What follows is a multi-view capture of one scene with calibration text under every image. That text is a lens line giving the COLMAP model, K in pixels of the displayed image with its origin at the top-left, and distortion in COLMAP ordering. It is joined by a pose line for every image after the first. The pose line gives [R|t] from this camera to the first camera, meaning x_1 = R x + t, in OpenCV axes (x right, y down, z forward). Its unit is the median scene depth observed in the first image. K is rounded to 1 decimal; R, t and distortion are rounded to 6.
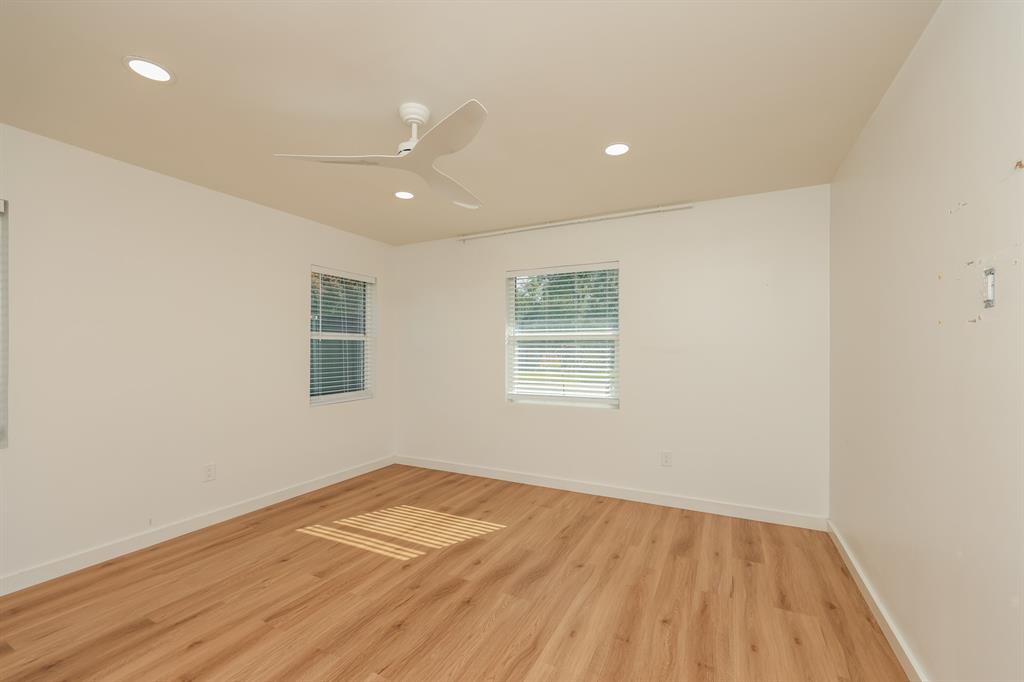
lens RADIAL K [[414.8, 0, 514.4], [0, 414.8, 349.6], [0, 0, 1]] dist [0.015514, -0.000344]
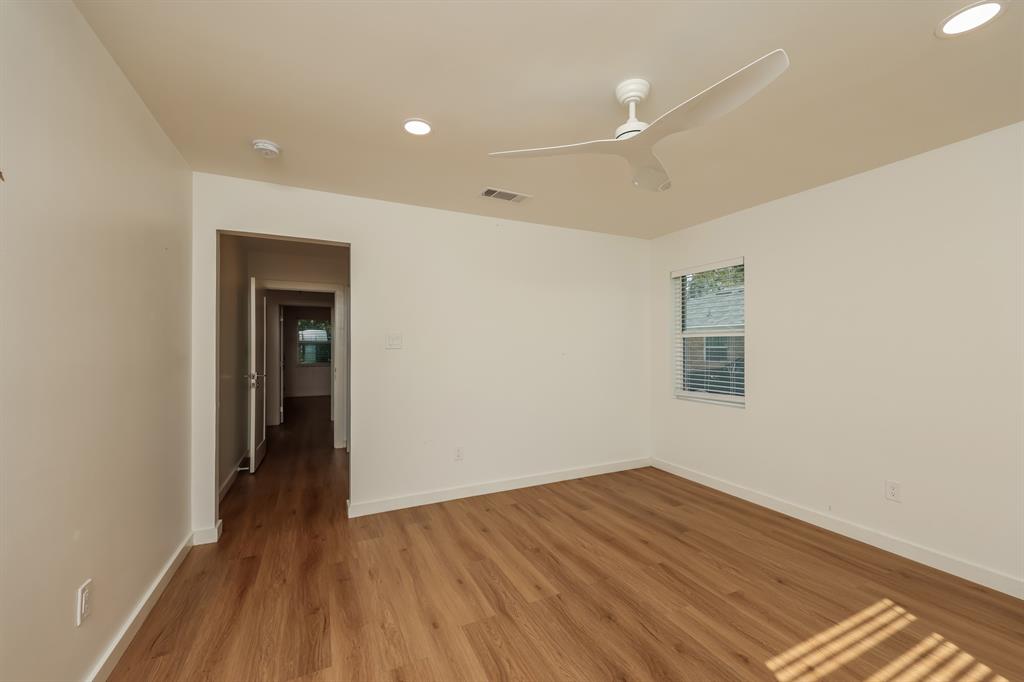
lens RADIAL K [[414.8, 0, 515.3], [0, 414.8, 340.5], [0, 0, 1]] dist [0.015514, -0.000344]
pose [[-0.601382, -0.015970, -0.798802, 0.531363], [0.001812, 0.999770, -0.021352, 0.003338], [0.798960, -0.014288, -0.601215, 1.110544]]
